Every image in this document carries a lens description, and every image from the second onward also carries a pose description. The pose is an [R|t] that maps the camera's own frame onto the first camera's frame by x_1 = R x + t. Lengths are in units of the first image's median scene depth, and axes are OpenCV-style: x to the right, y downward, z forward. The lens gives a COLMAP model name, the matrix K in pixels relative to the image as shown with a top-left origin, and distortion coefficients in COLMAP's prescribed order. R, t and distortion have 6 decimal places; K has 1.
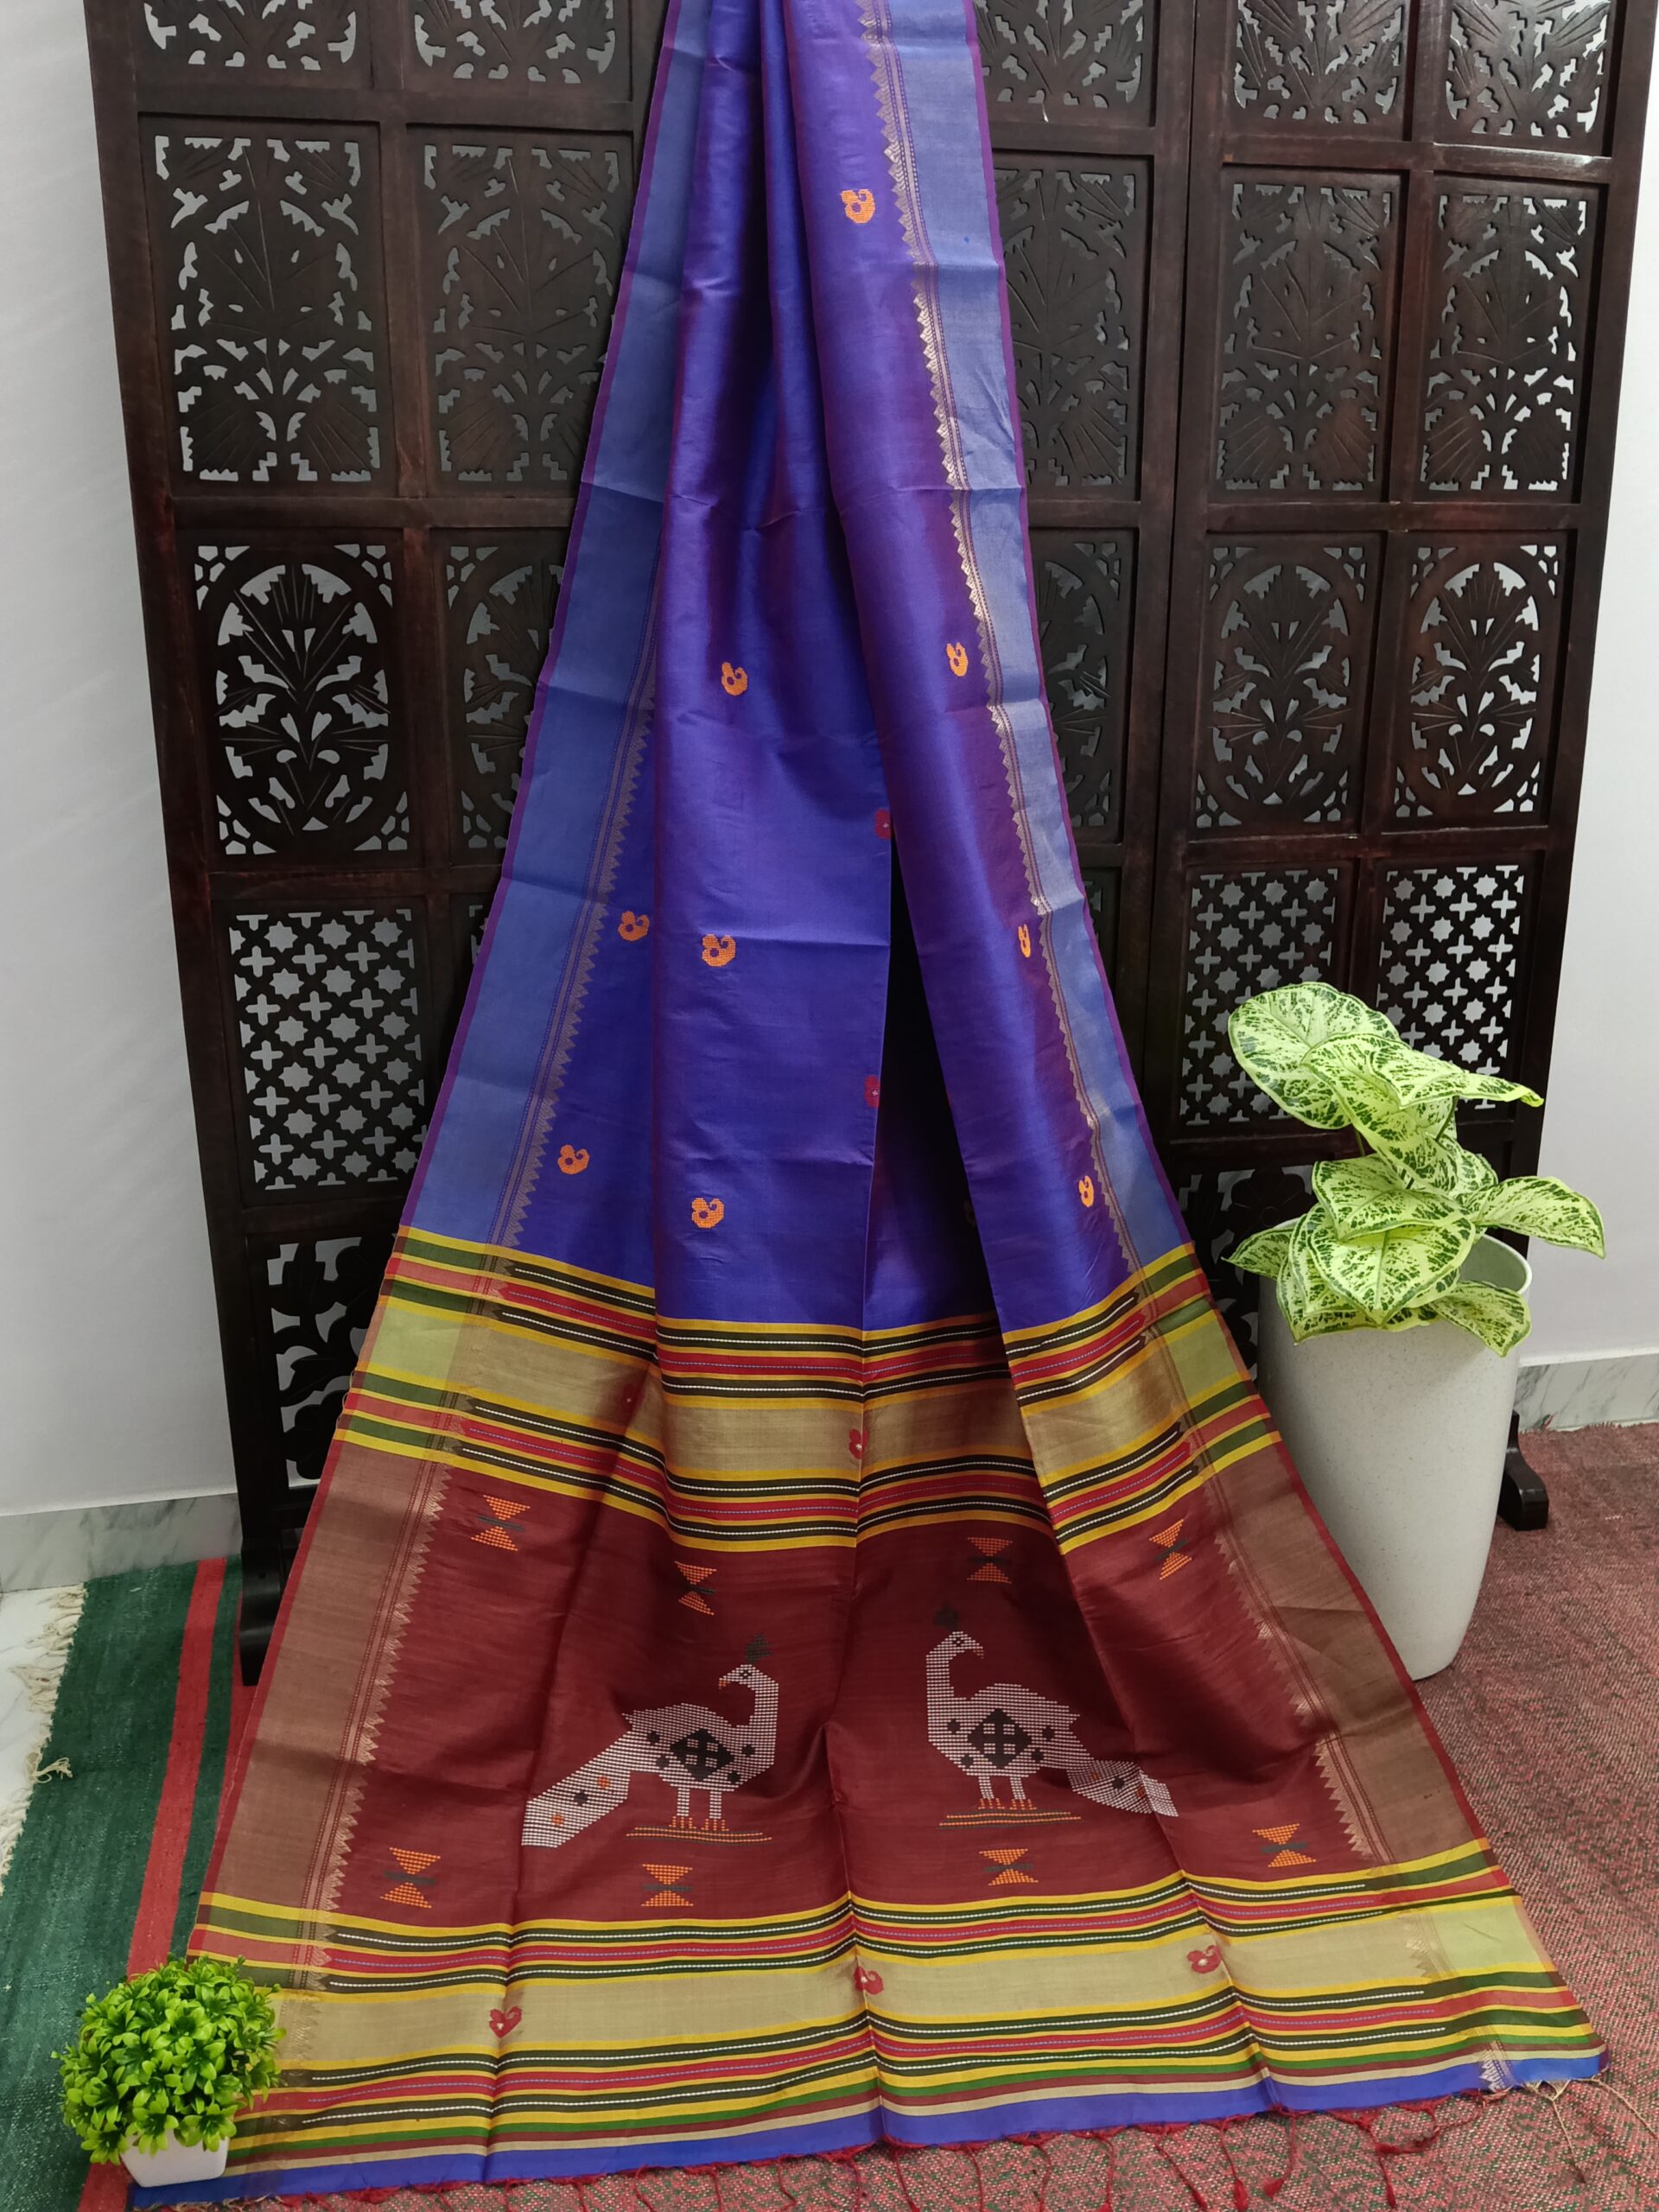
lens RADIAL K [[1783.0, 0, 810.8], [0, 1783.0, 1110.4], [0, 0, 1]] dist [-0.016326, -0.039212]
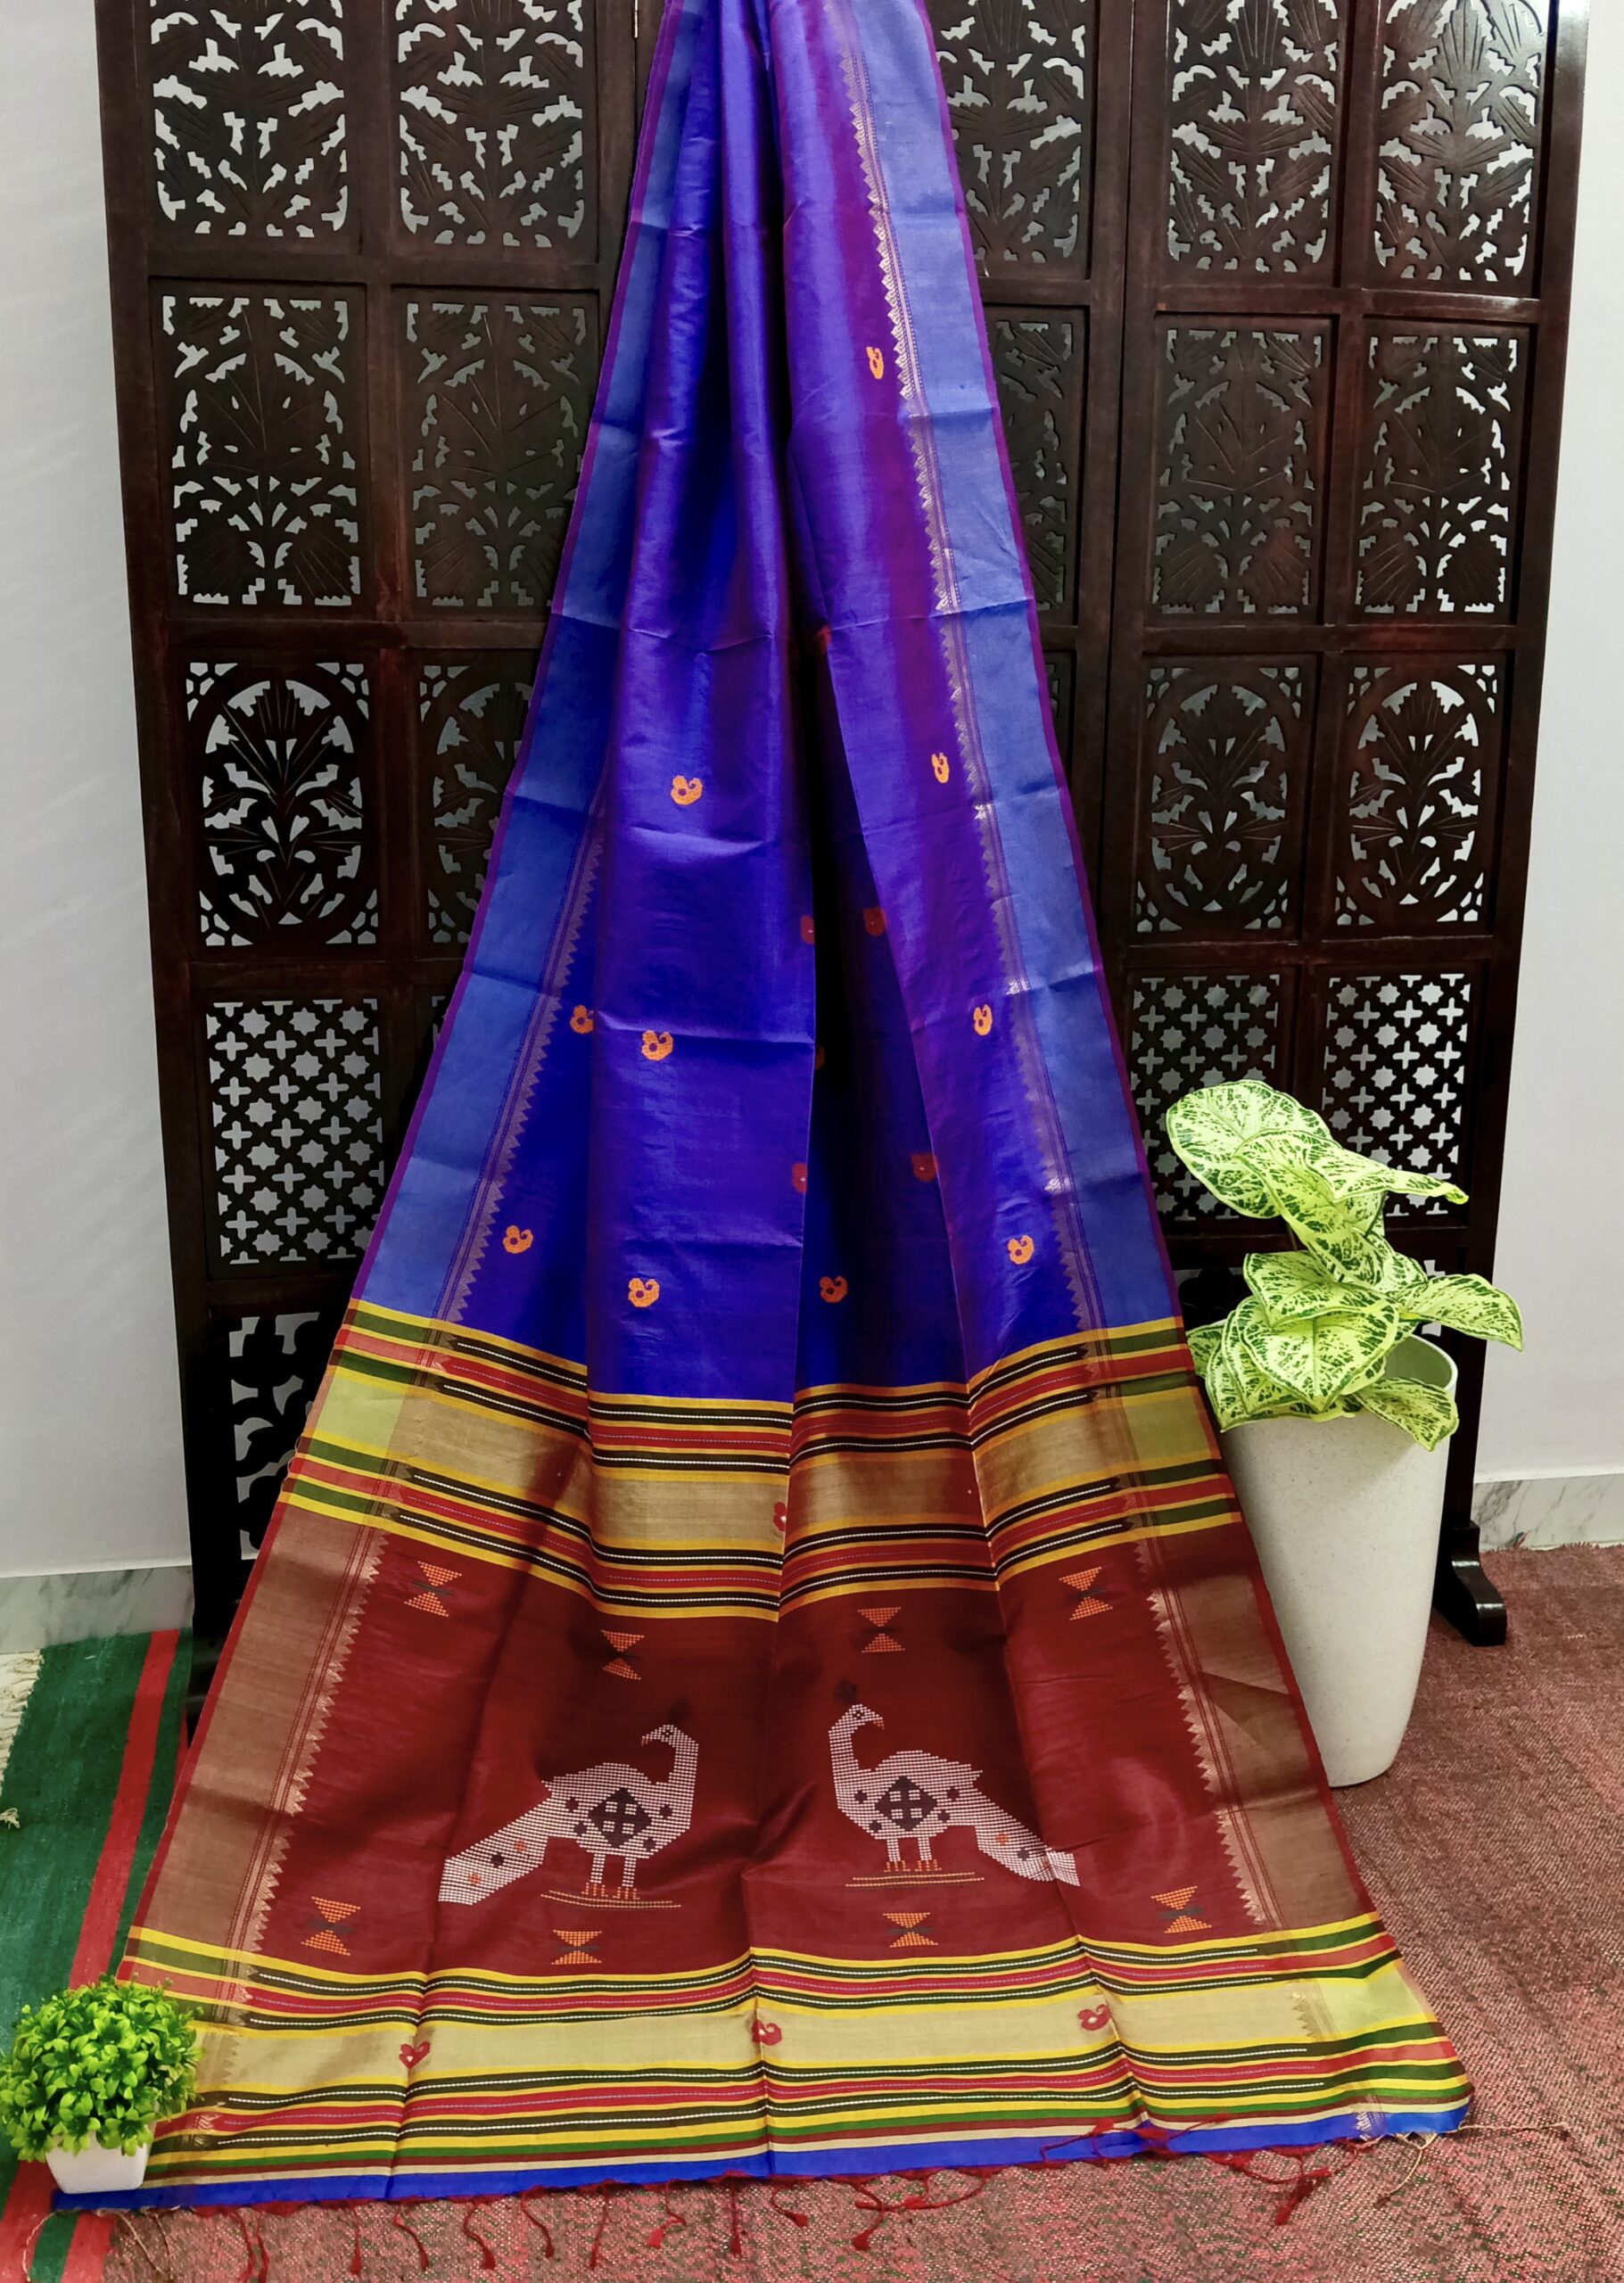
lens RADIAL K [[1932.6, 0, 754.6], [0, 1932.6, 1067.2], [0, 0, 1]] dist [0.038860, -0.147556]
pose [[0.998647, 0.018954, -0.048422, 0.054869], [-0.022558, 0.996928, -0.075000, 0.008065], [0.046852, 0.075991, 0.996007, -0.129646]]
